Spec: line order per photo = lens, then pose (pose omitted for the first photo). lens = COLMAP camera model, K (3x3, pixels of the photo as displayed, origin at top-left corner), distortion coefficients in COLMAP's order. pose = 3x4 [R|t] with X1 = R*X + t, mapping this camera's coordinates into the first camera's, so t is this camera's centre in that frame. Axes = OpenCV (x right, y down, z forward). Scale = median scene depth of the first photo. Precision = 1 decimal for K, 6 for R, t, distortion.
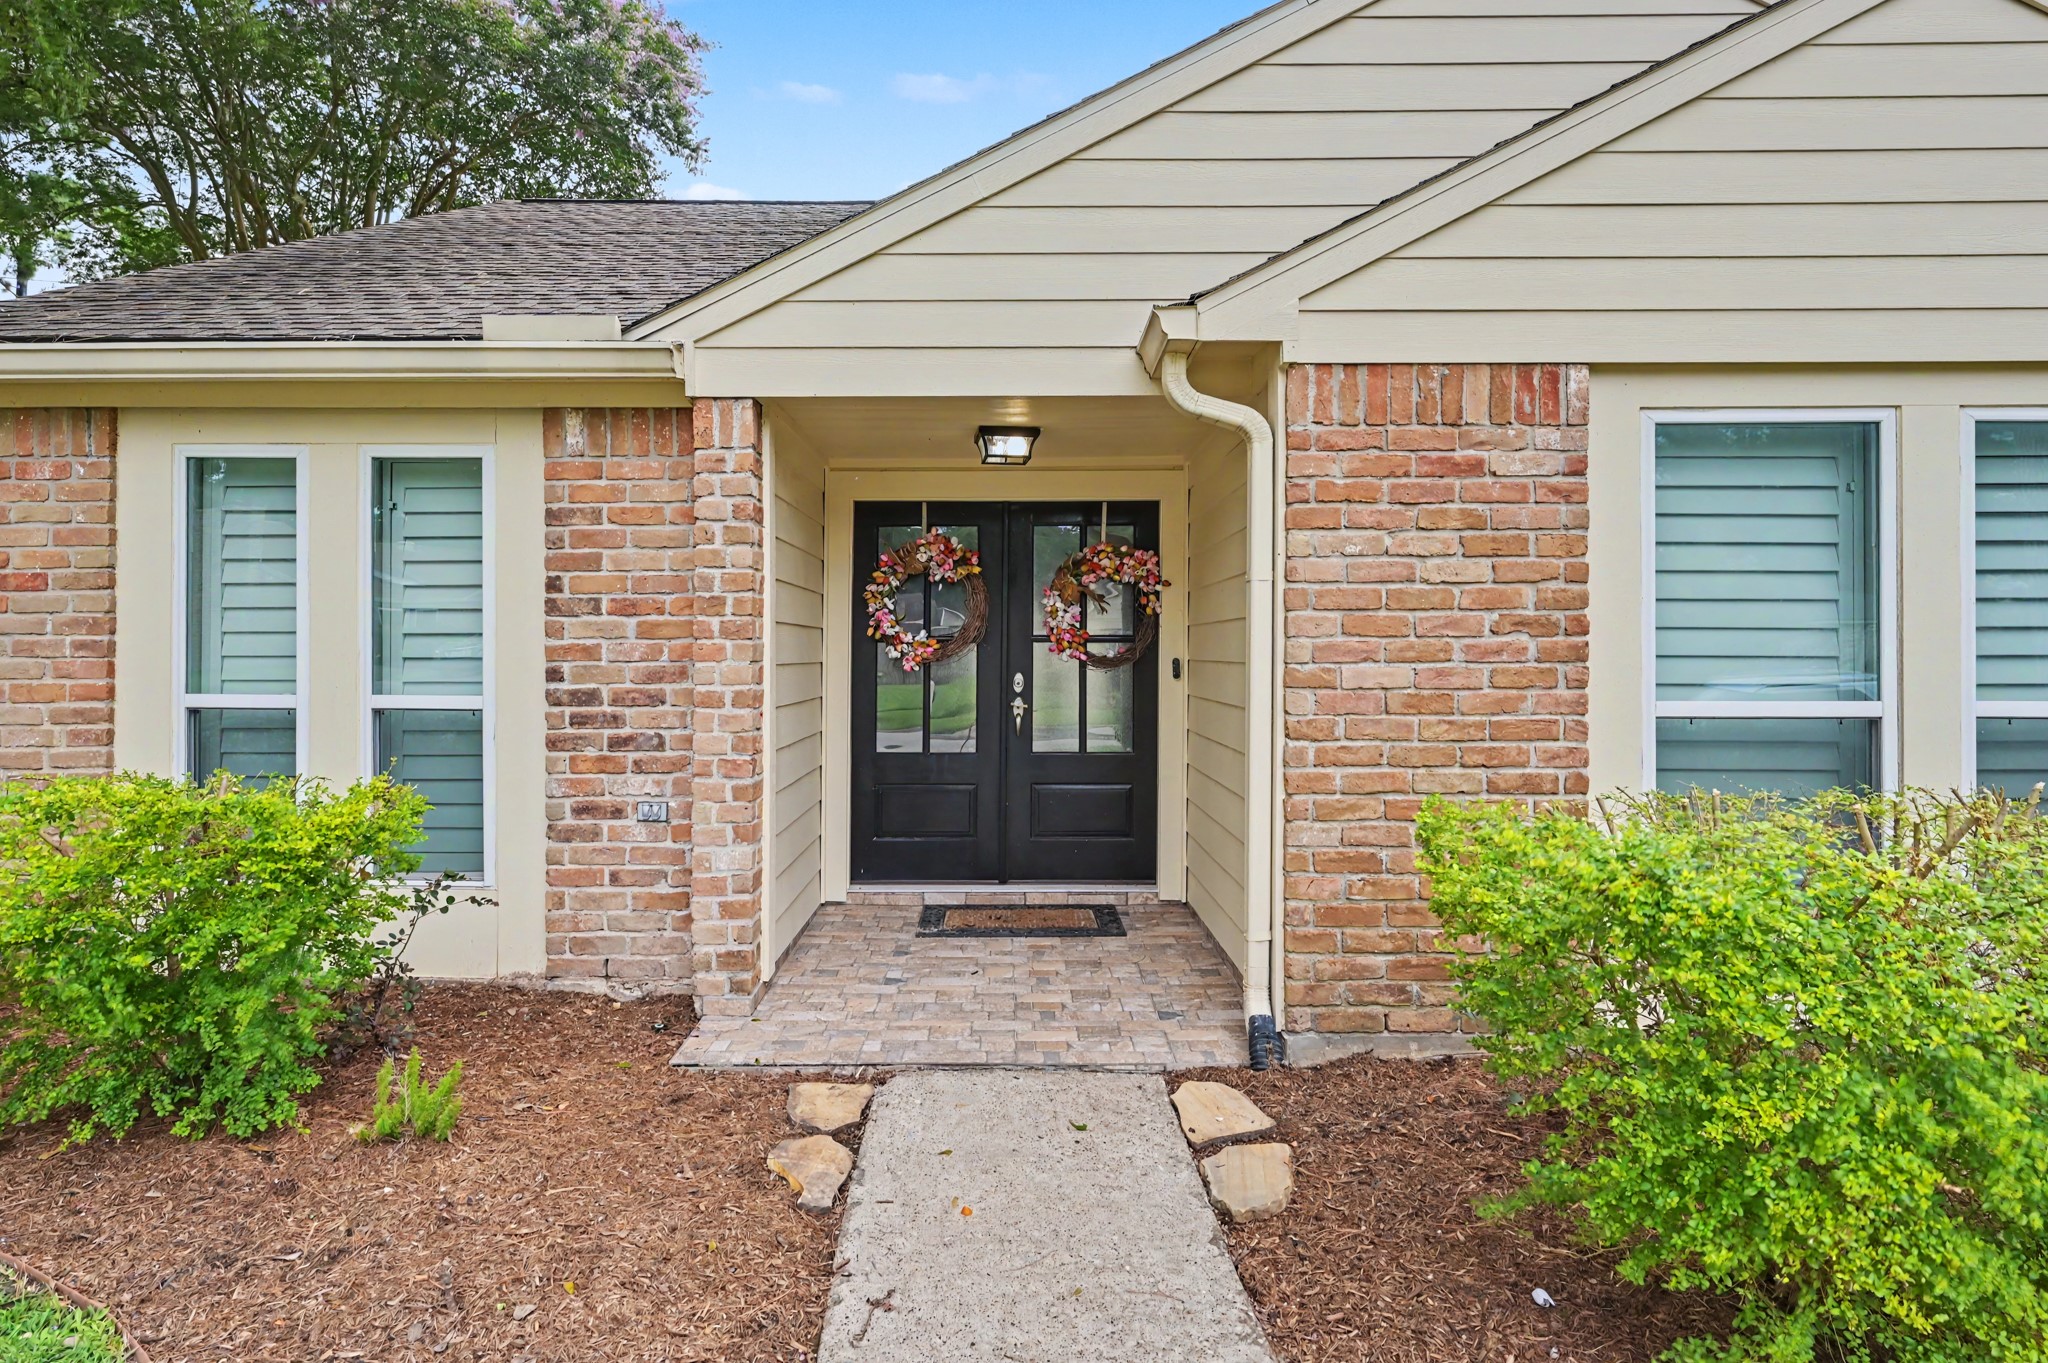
lens RADIAL K [[1068.4, 0, 974.9], [0, 1068.4, 647.7], [0, 0, 1]] dist [-0.002504, -0.000669]
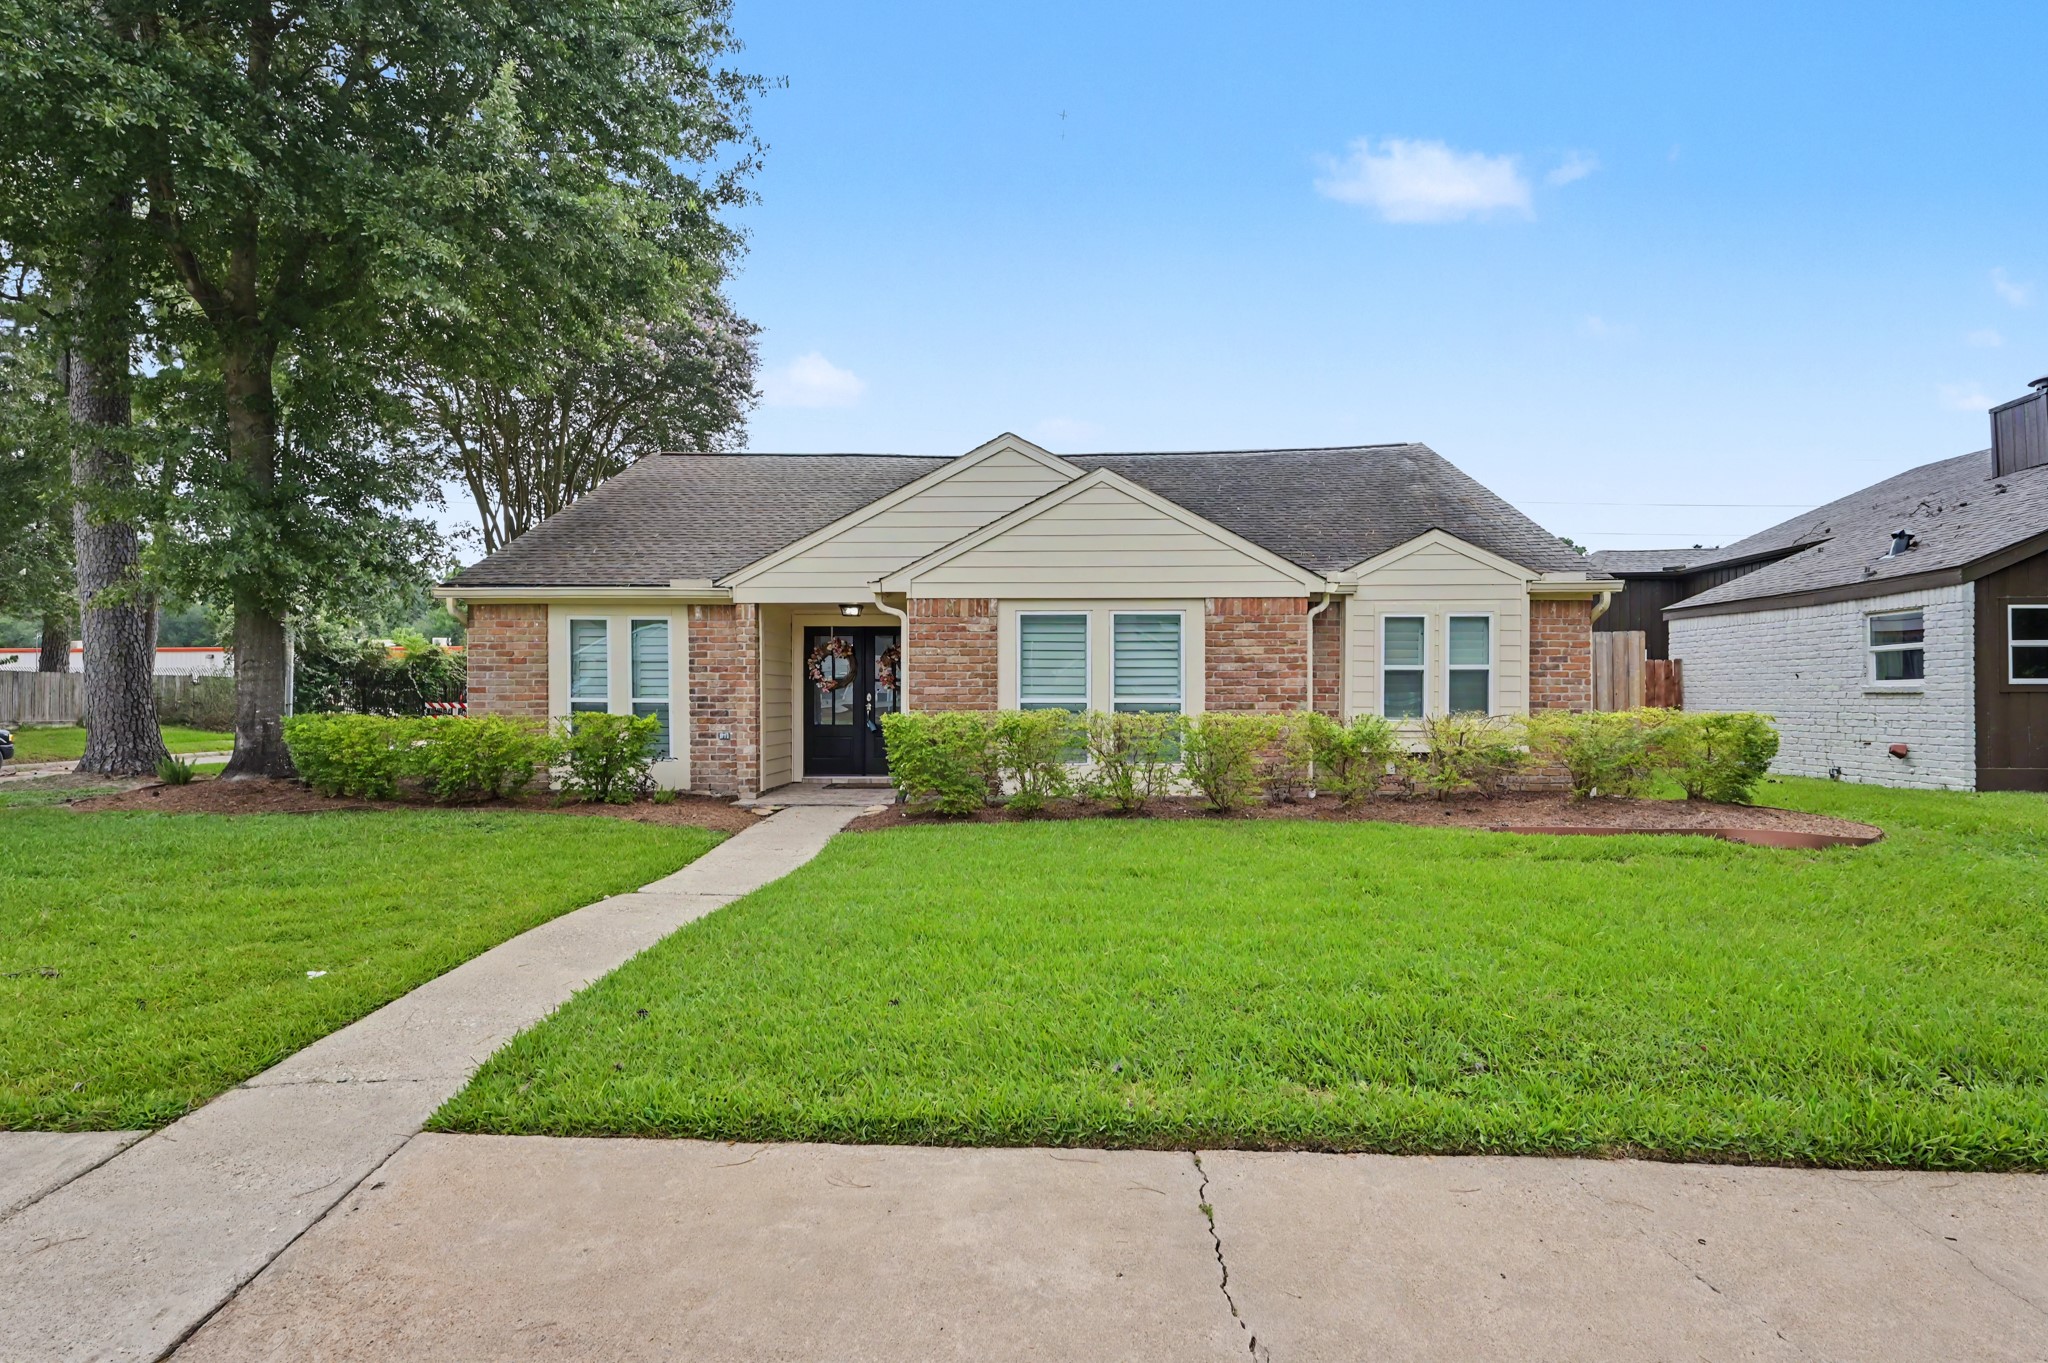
lens RADIAL K [[1028.3, 0, 1061.3], [0, 1028.3, 725.8], [0, 0, 1]] dist [-0.005853, -0.000265]
pose [[0.999996, 0.000368, 0.002867, 0.684995], [-0.000463, 0.999449, 0.033176, 0.026928], [-0.002854, -0.033177, 0.999445, -2.036737]]
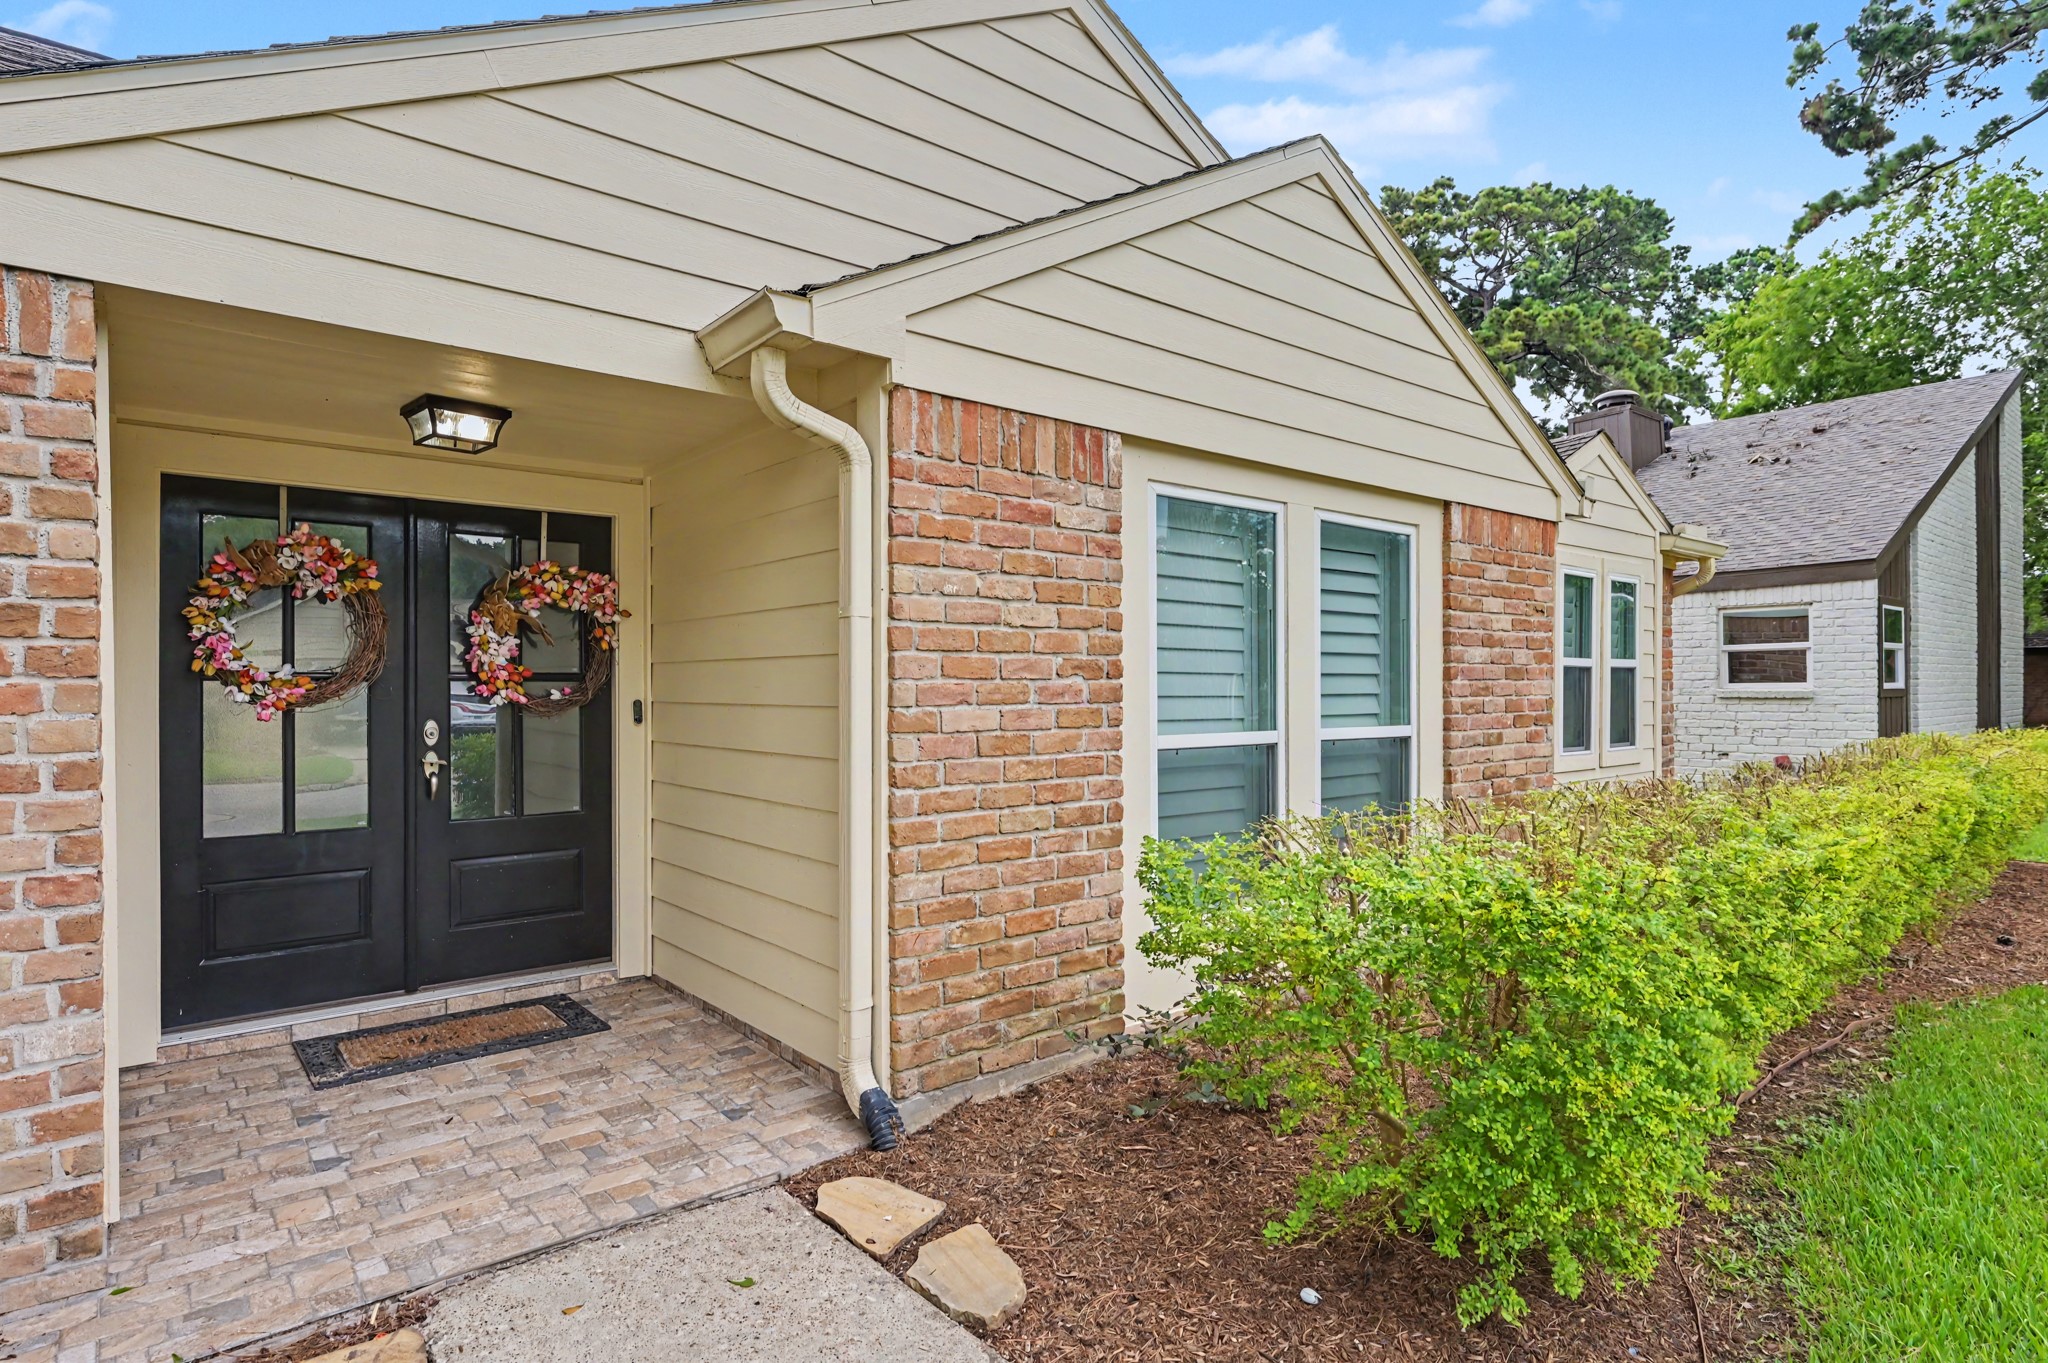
lens RADIAL K [[1068.4, 0, 1023.8], [0, 1068.4, 700.7], [0, 0, 1]] dist [-0.002504, -0.000669]
pose [[0.765234, -0.008707, 0.643694, -0.196479], [-0.001316, 0.999885, 0.015089, -0.004474], [-0.643751, -0.012394, 0.765135, 0.189781]]
